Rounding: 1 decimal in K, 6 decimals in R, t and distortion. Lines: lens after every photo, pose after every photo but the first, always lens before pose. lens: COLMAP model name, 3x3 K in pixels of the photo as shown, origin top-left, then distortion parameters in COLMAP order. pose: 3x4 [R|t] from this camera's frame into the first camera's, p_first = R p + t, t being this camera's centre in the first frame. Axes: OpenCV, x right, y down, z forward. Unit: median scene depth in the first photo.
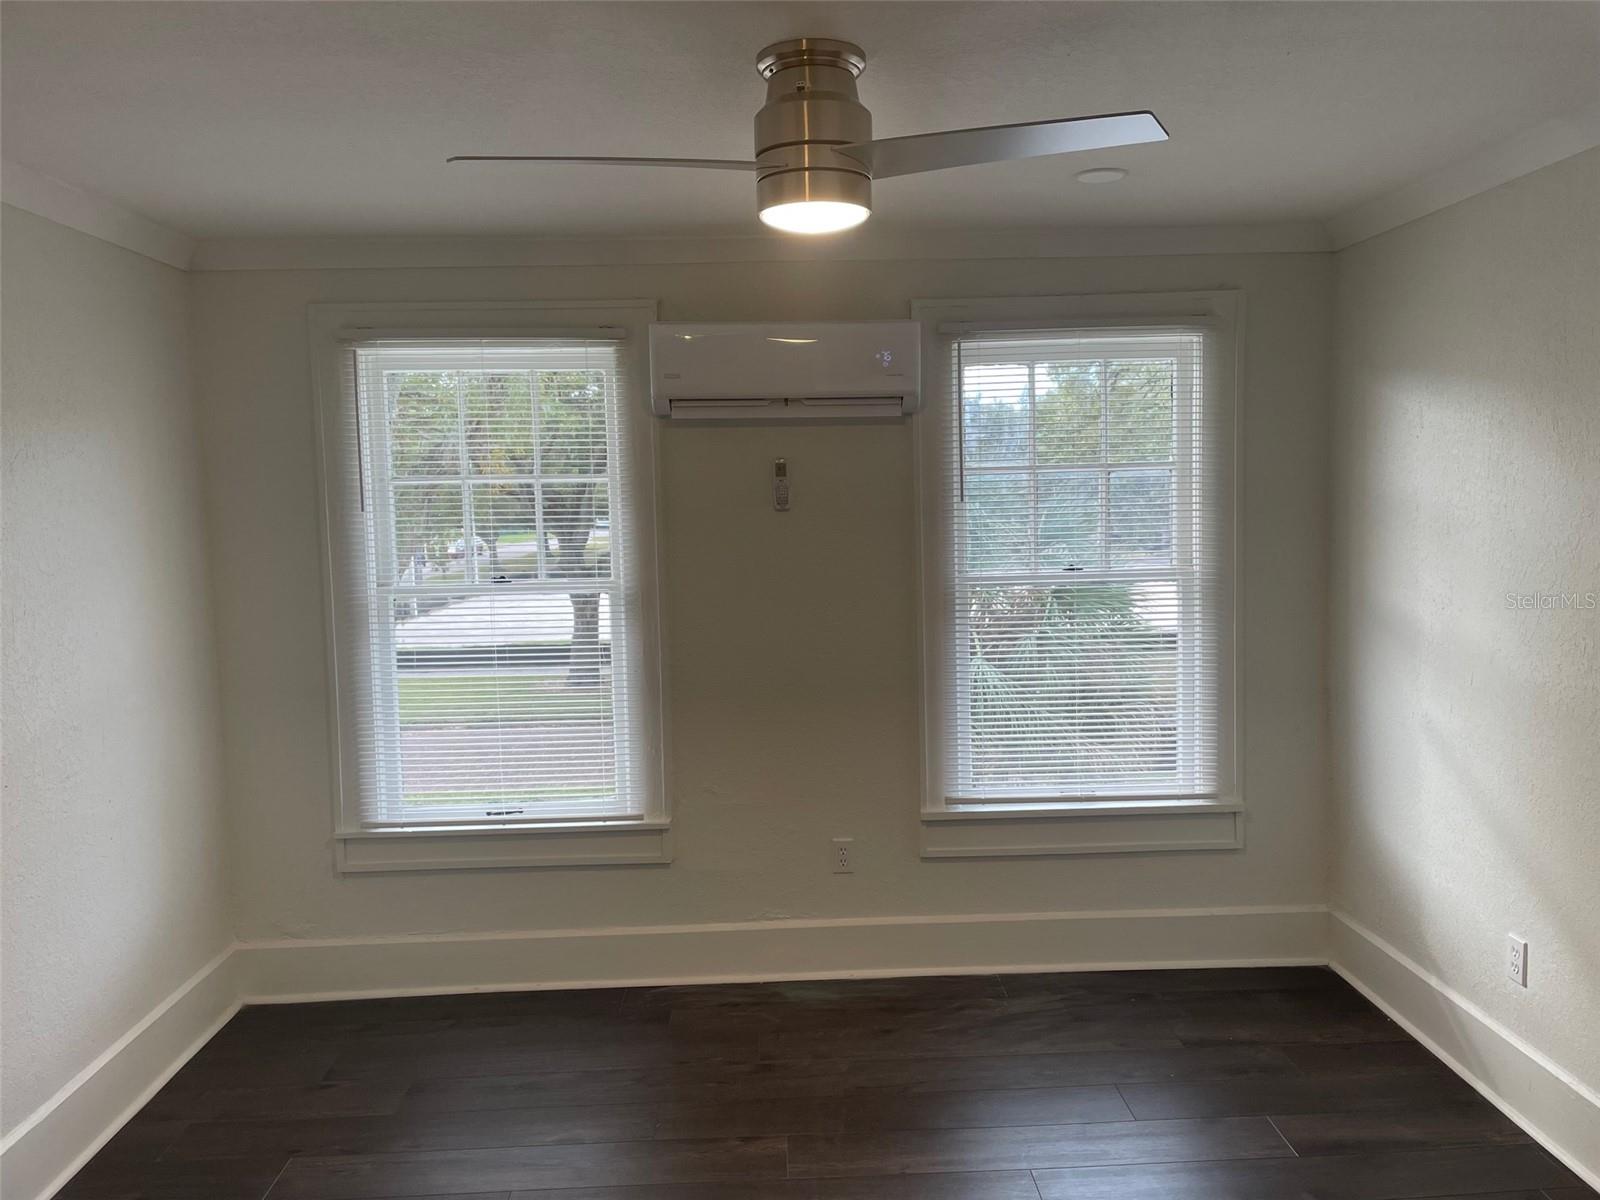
lens RADIAL K [[1213.3, 0, 809.6], [0, 1213.3, 608.6], [0, 0, 1]] dist [0.104191, -0.136947]
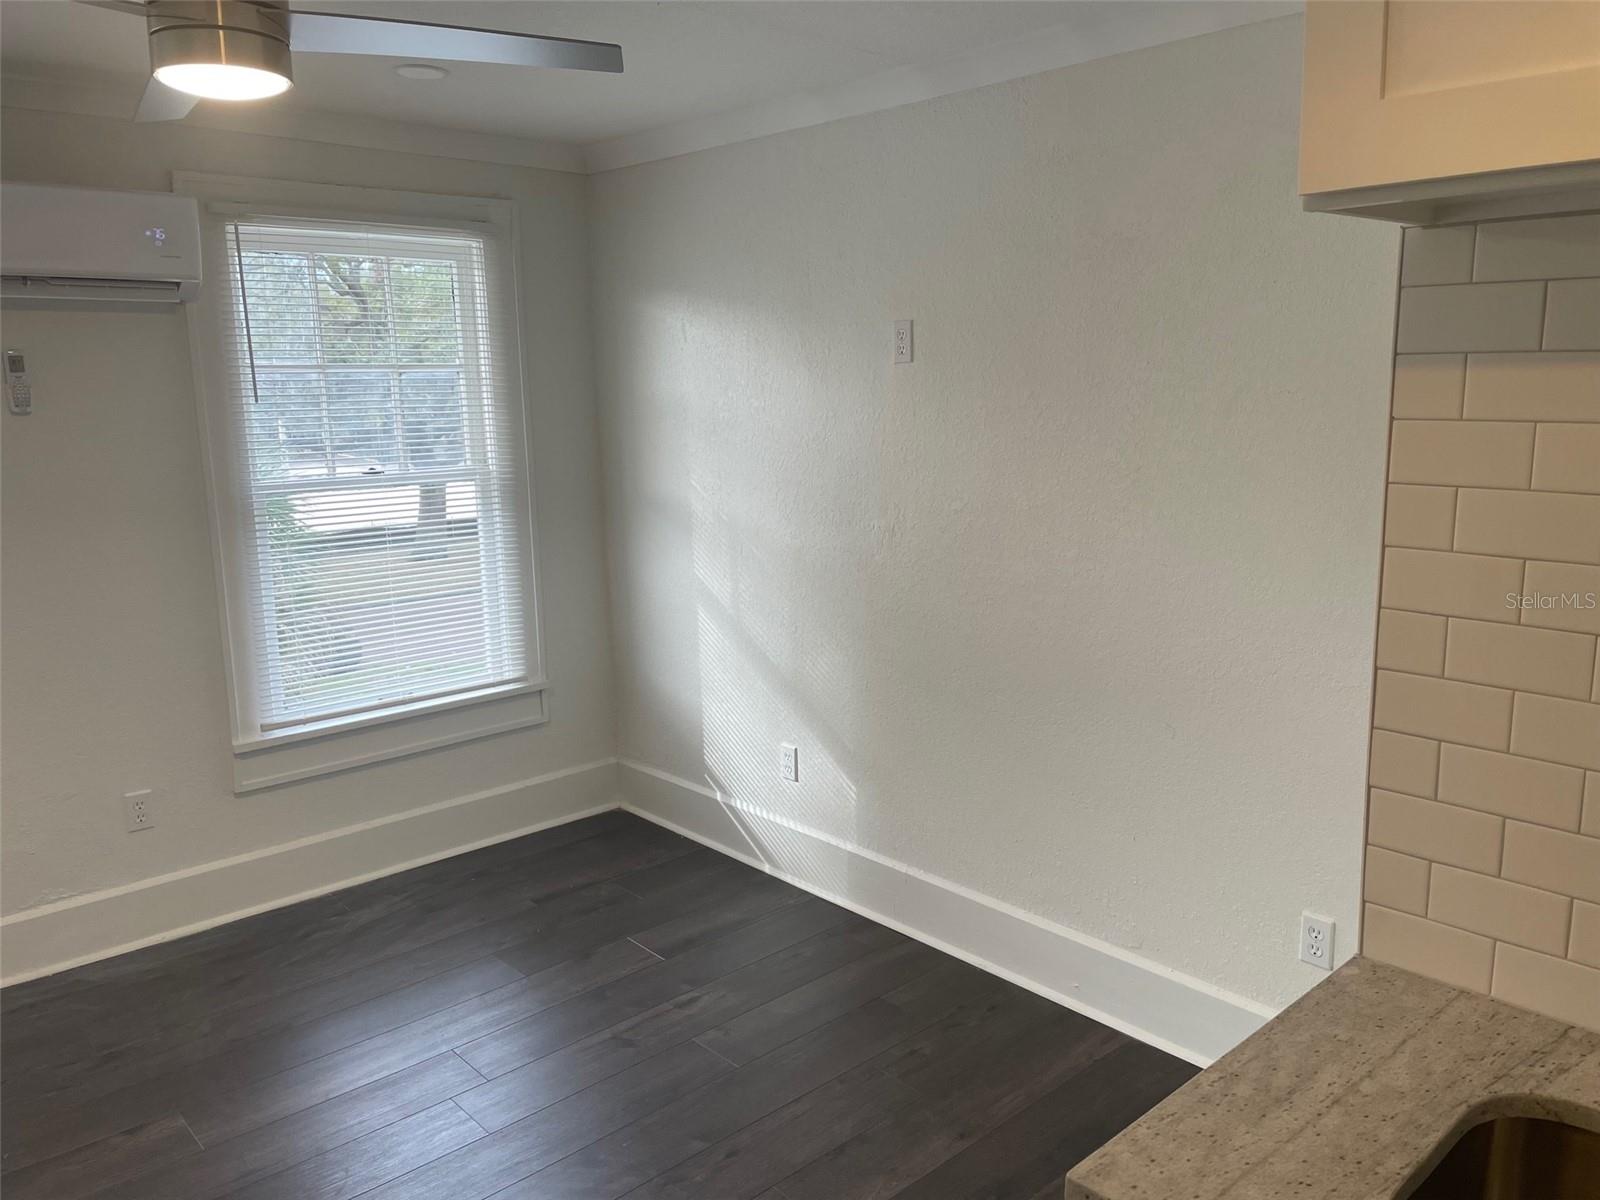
lens RADIAL K [[1213.3, 0, 809.6], [0, 1213.3, 608.6], [0, 0, 1]] dist [0.104191, -0.136947]
pose [[0.763872, -0.111774, 0.635615, -0.160414], [0.060178, 0.992933, 0.102289, -0.004010], [-0.642556, -0.039886, 0.765200, 0.014718]]
